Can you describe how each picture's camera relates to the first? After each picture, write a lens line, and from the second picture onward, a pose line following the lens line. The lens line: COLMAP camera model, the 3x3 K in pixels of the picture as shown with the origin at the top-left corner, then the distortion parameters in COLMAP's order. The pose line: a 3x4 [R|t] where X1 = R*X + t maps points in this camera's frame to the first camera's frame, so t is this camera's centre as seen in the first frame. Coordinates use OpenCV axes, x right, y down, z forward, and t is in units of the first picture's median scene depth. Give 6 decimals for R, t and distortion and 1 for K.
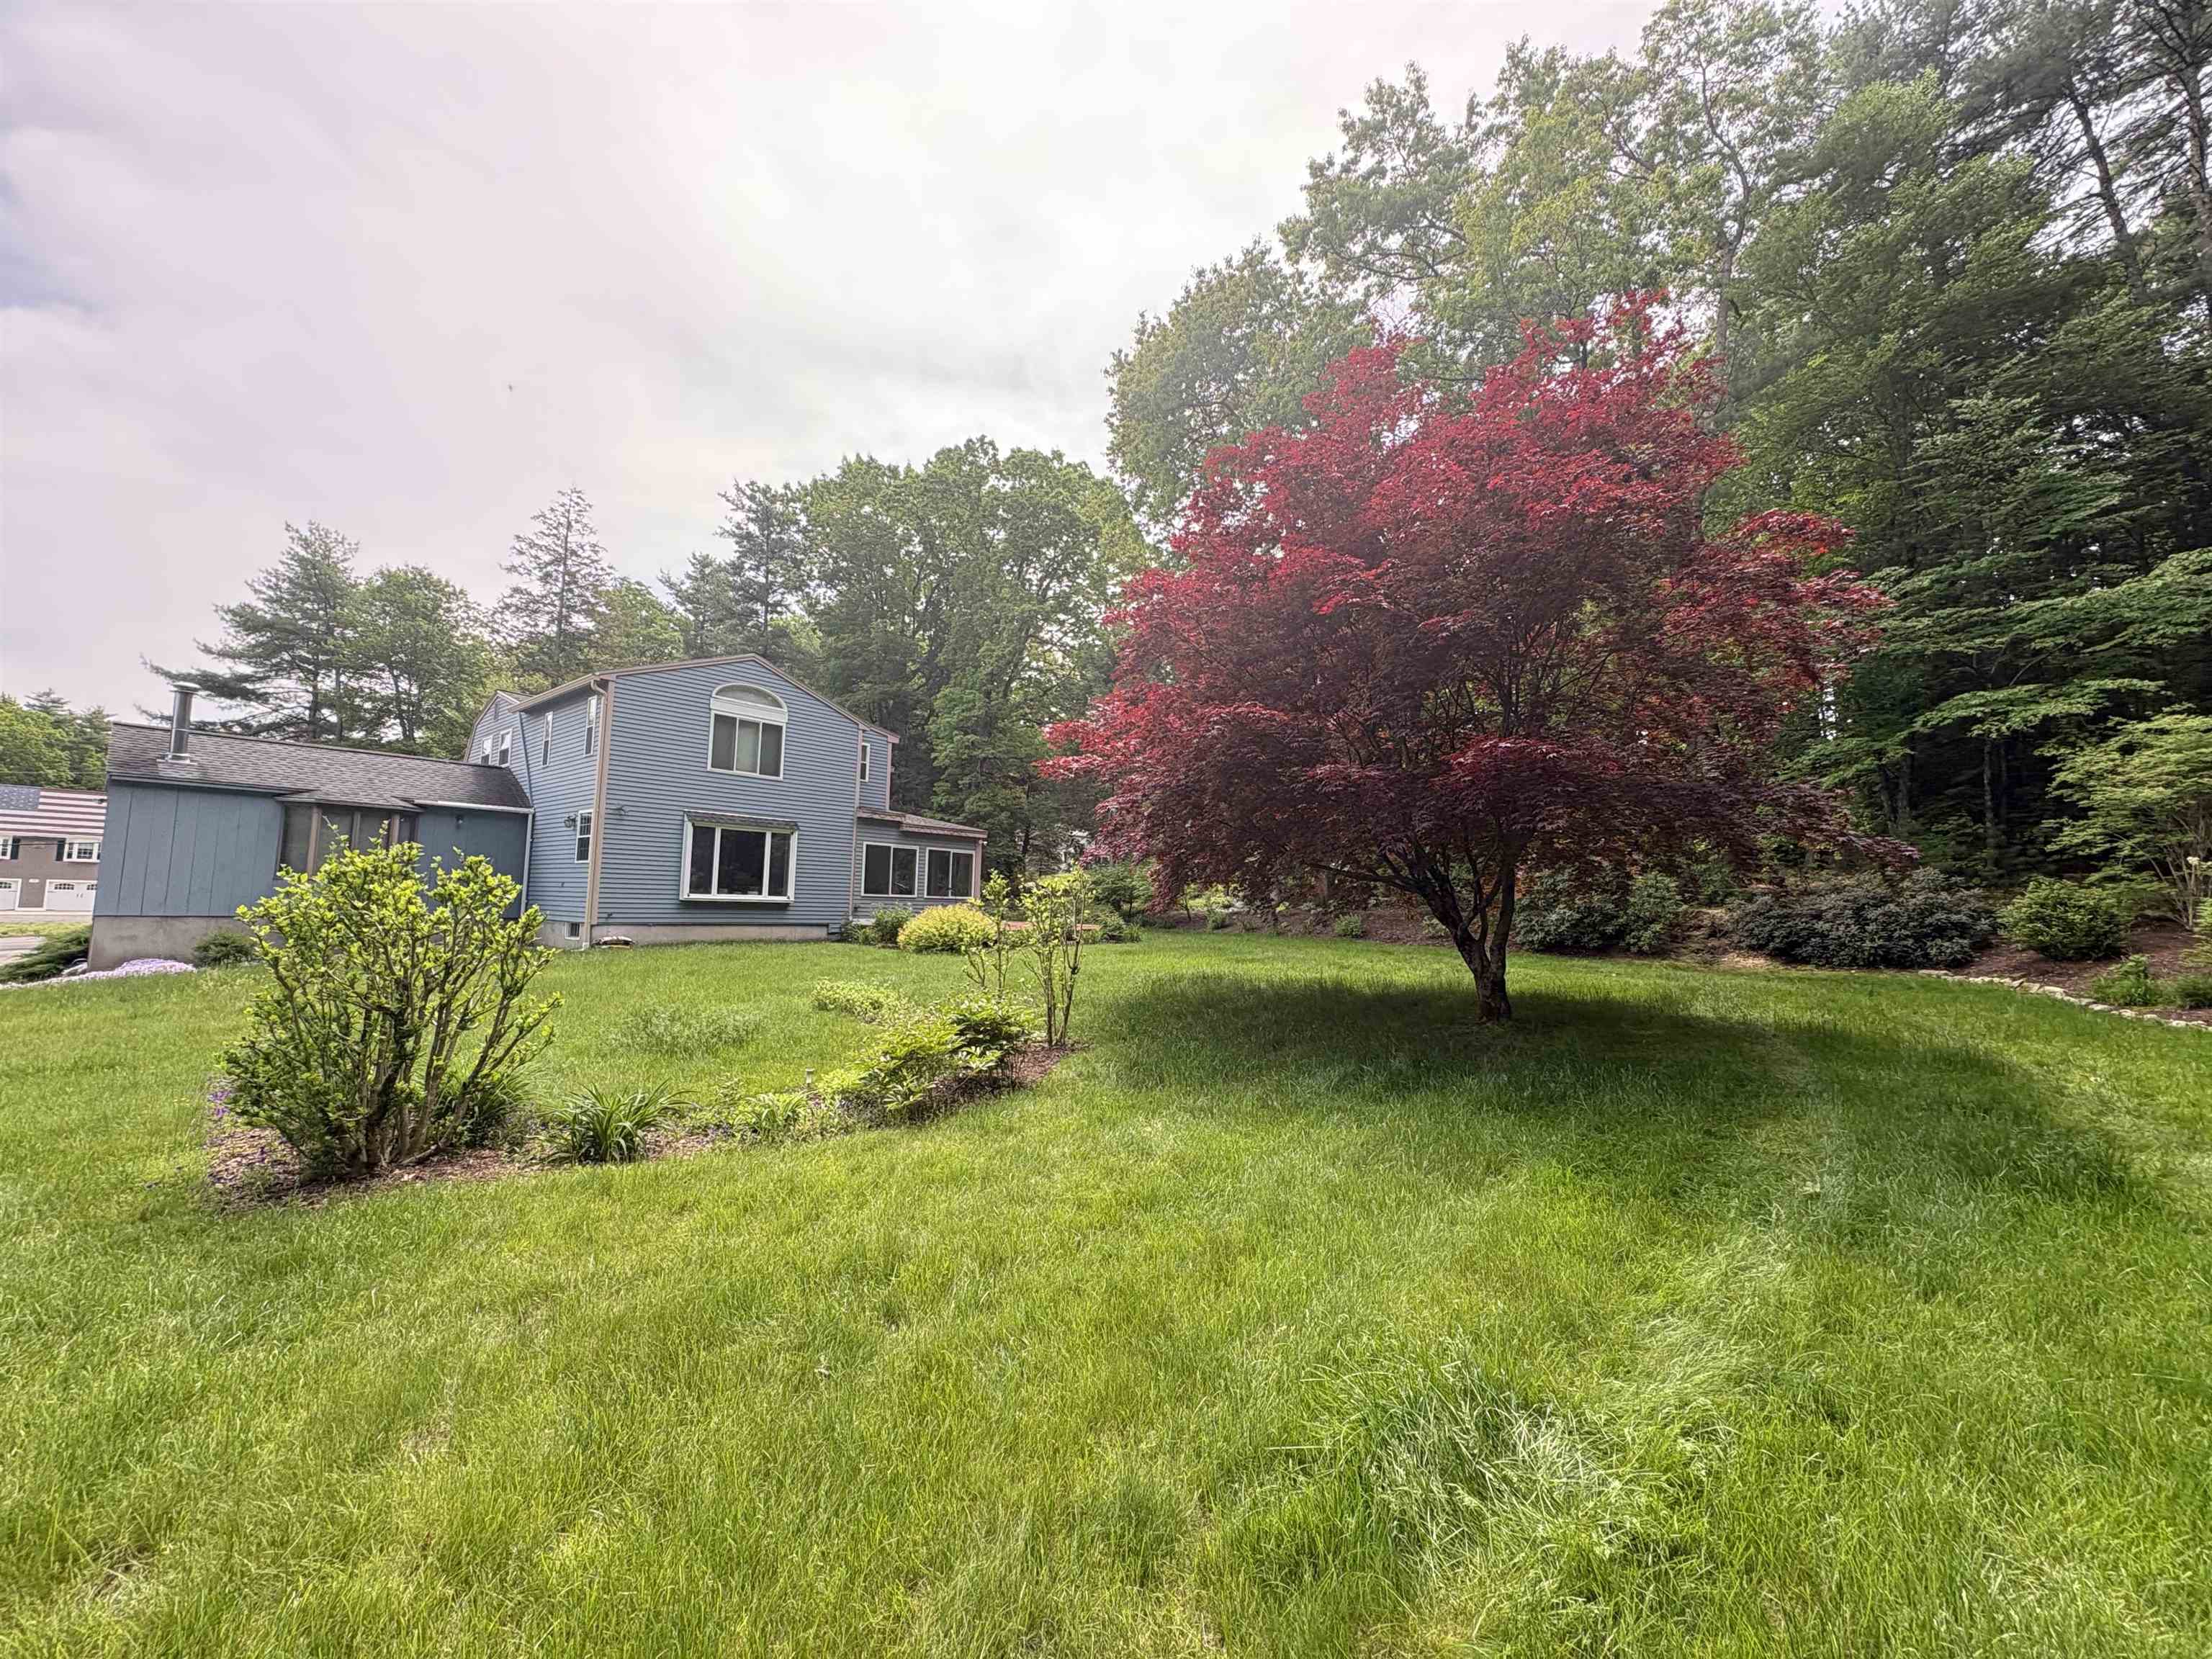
lens RADIAL K [[876.2, 0, 1106.0], [0, 876.2, 829.5], [0, 0, 1]] dist [-0.000311, -0.000036]
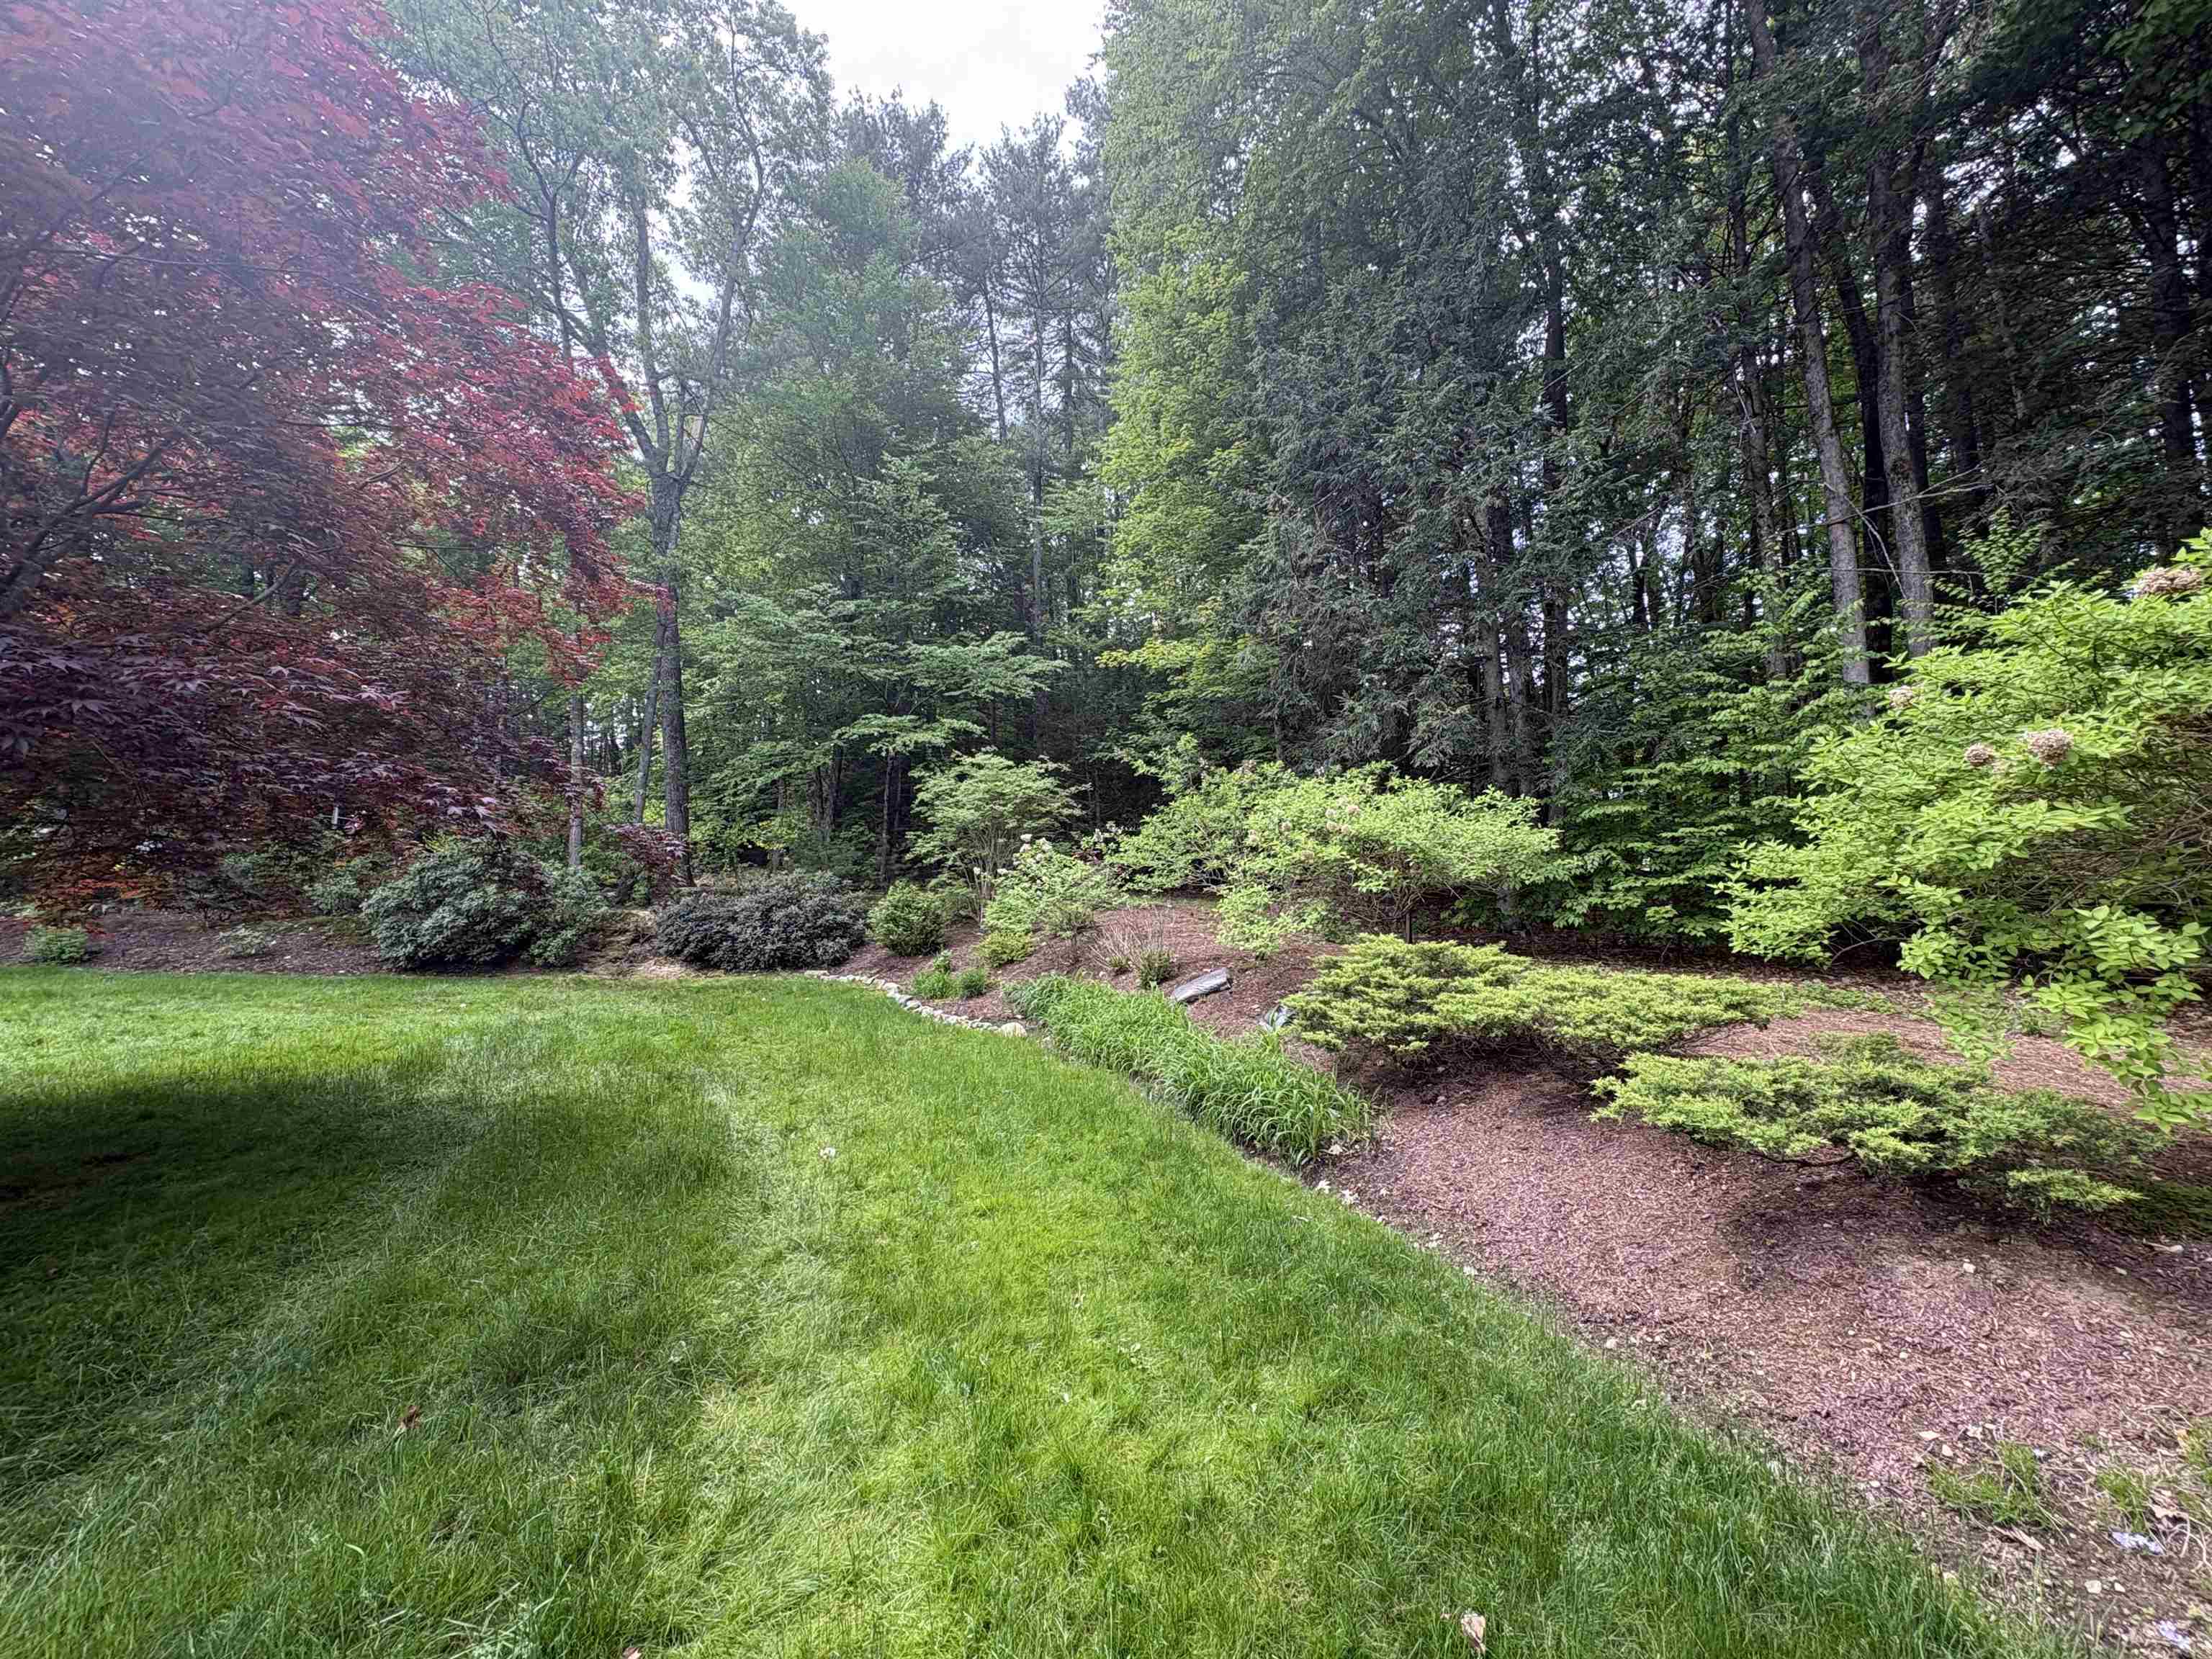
lens RADIAL K [[876.2, 0, 1106.0], [0, 876.2, 829.5], [0, 0, 1]] dist [-0.000311, -0.000036]
pose [[0.538304, 0.066300, 0.840139, 0.239981], [-0.072516, 0.996847, -0.032203, 0.004096], [-0.839625, -0.043588, 0.541414, 0.156724]]
